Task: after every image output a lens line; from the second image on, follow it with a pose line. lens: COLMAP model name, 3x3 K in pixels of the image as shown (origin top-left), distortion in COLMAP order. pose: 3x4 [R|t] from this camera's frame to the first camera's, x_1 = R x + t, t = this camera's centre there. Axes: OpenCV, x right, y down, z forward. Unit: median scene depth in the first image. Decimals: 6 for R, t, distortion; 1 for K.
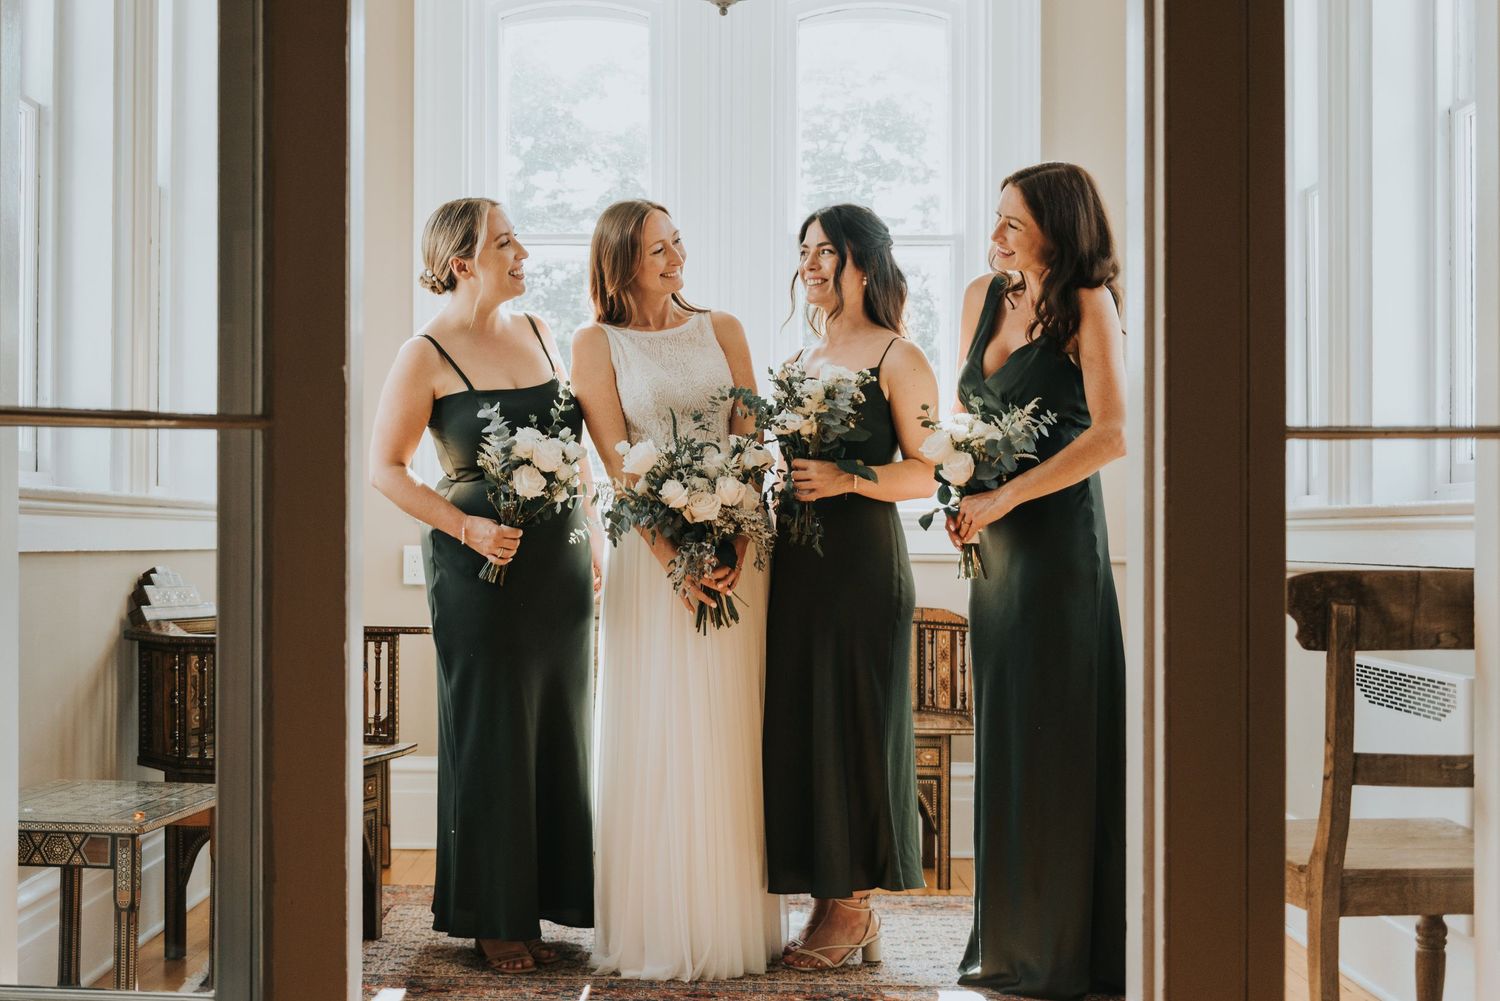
lens RADIAL K [[1385.1, 0, 750.0], [0, 1385.1, 500.5], [0, 0, 1]] dist [-0.004904, -0.009107]
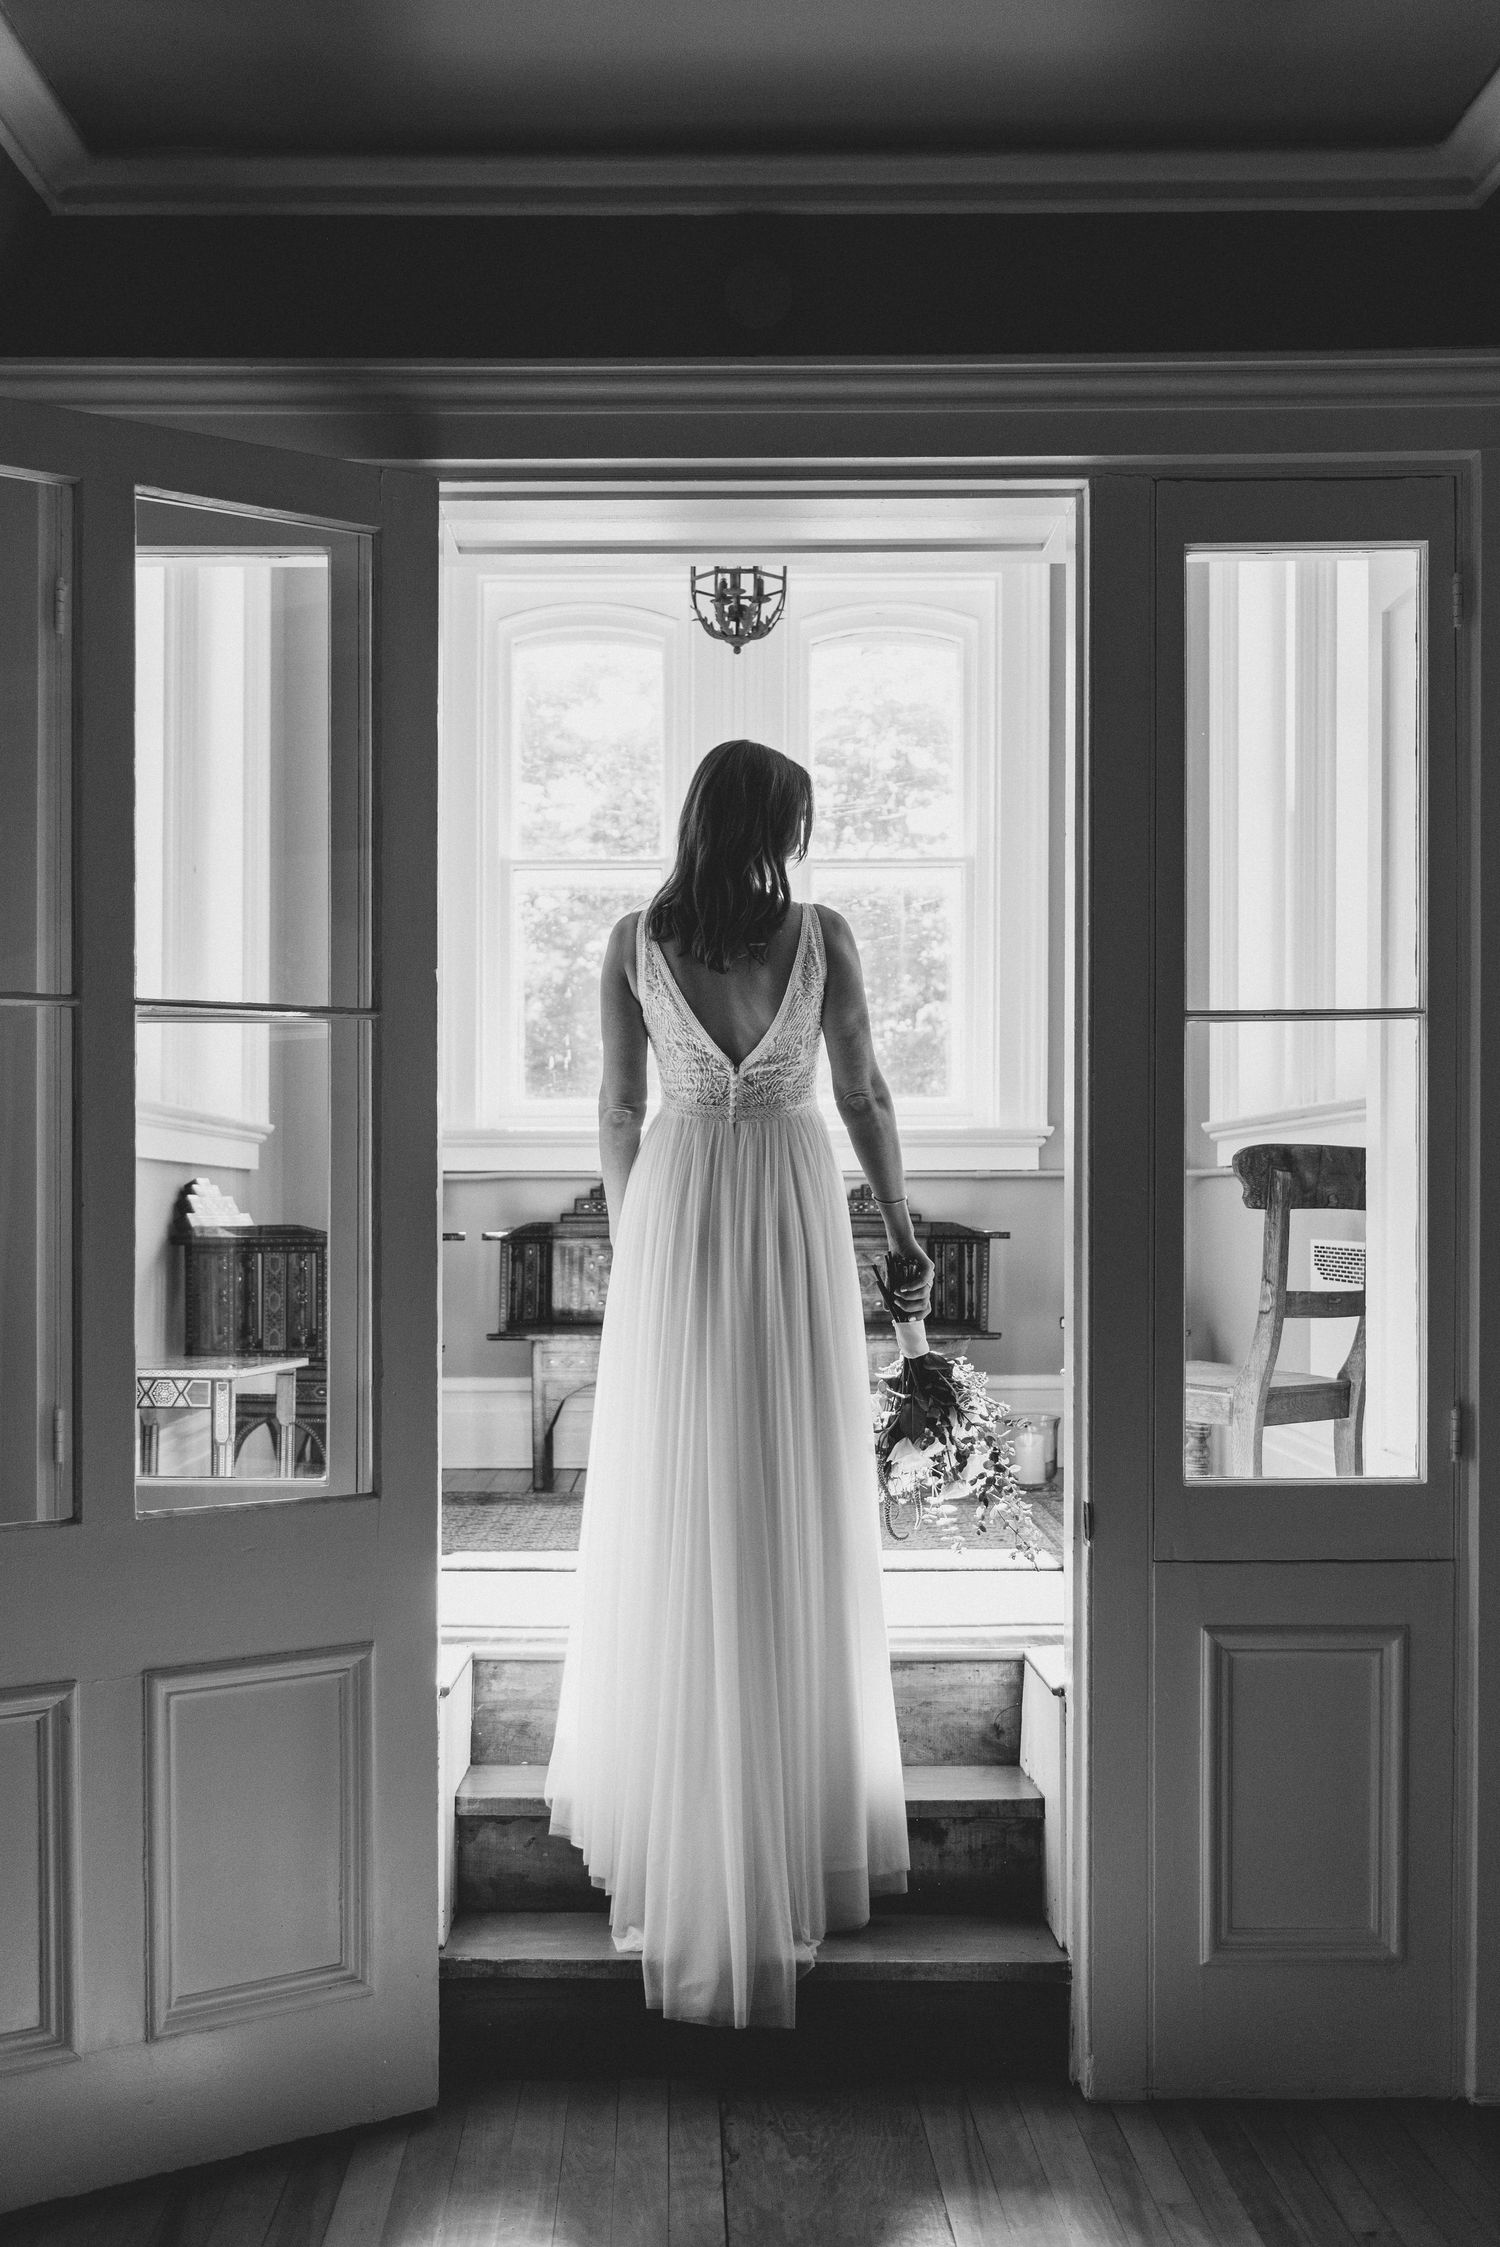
lens RADIAL K [[1860.9, 0, 747.8], [0, 1860.9, 1183.3], [0, 0, 1]] dist [-0.001036, -0.000056]
pose [[0.999950, -0.002002, -0.009831, 0.002273], [0.001870, 0.999908, -0.013418, 0.071941], [0.009857, 0.013399, 0.999862, -0.405898]]
